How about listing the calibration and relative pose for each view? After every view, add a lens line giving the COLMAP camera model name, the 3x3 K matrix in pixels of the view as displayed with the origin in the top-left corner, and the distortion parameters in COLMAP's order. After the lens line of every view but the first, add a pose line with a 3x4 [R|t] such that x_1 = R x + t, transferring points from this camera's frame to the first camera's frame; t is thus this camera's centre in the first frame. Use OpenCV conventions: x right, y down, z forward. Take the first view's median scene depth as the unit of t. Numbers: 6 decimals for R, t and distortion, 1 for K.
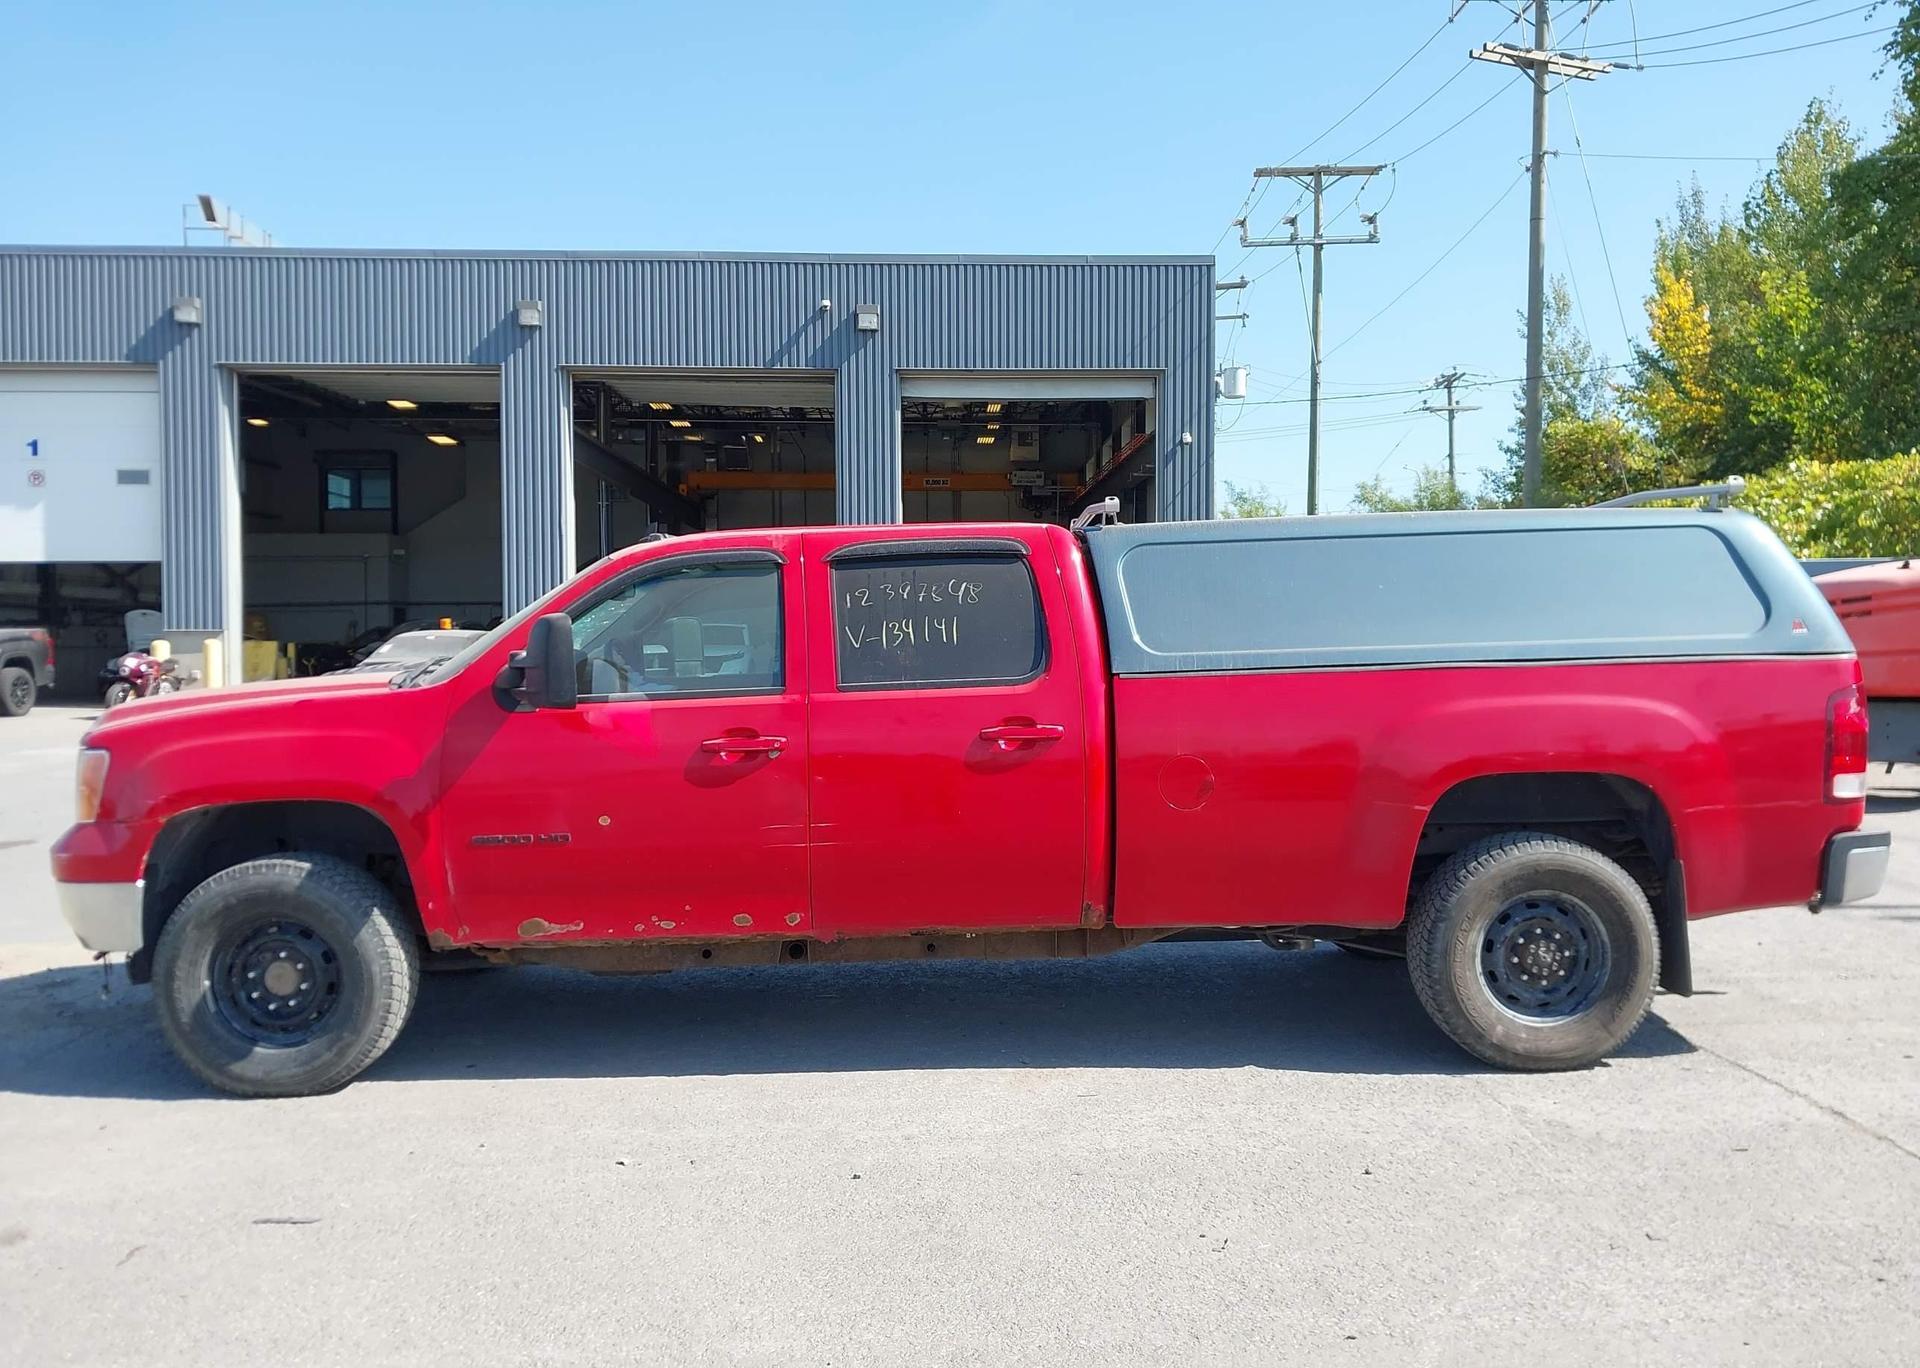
lens RADIAL K [[1500.2, 0, 939.8], [0, 1500.2, 704.6], [0, 0, 1]] dist [0.022908, -0.011088]
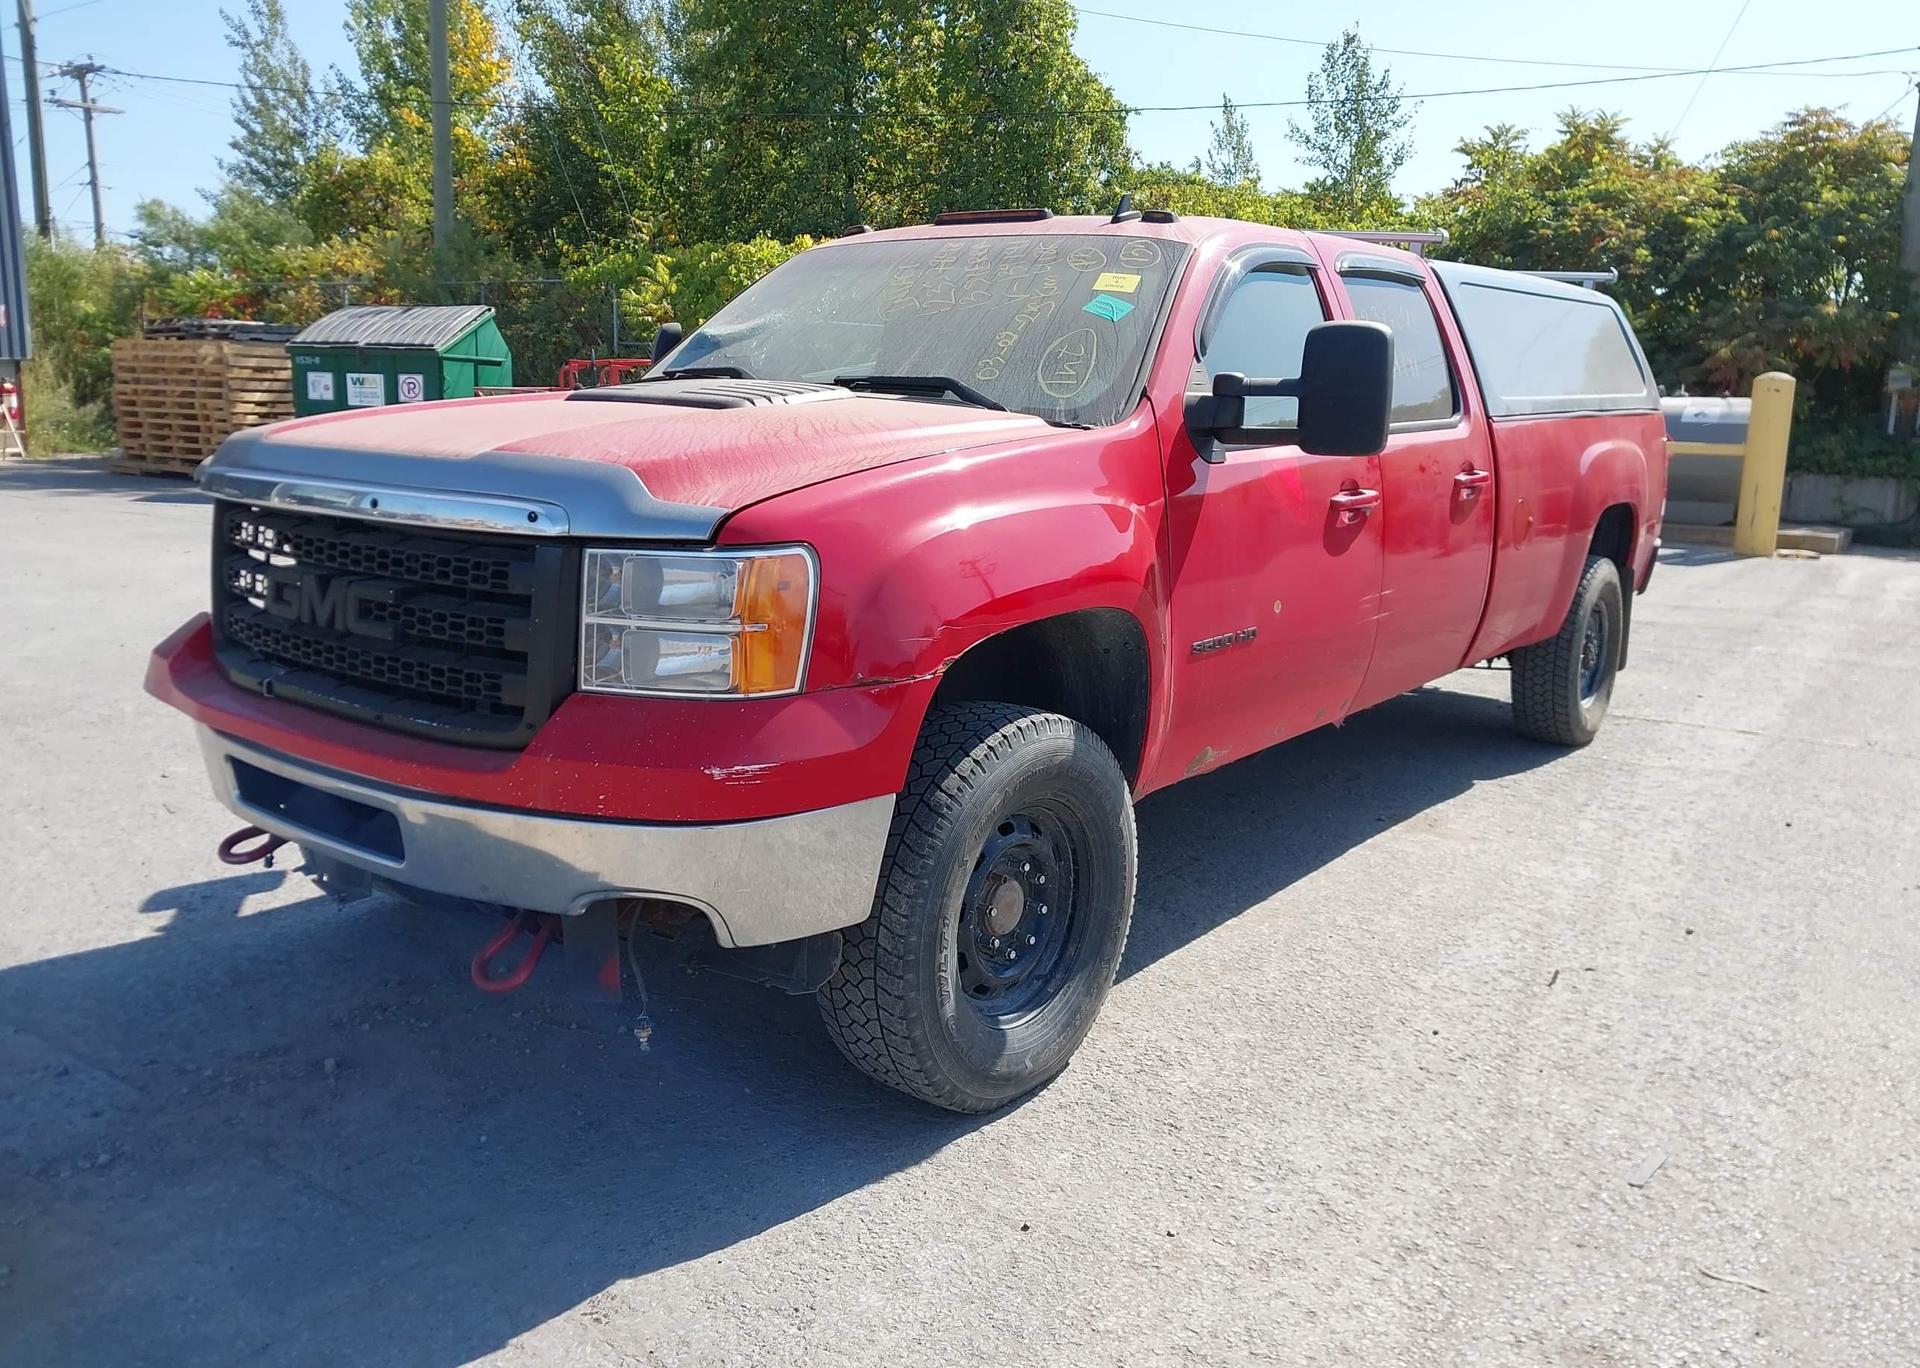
lens RADIAL K [[1500.2, 0, 962.8], [0, 1500.2, 710.6], [0, 0, 1]] dist [0.022908, -0.011088]
pose [[0.593638, -0.137959, 0.792818, -0.177214], [0.006172, 0.985947, 0.166944, 0.000761], [-0.804708, -0.094211, 0.586147, 0.130526]]
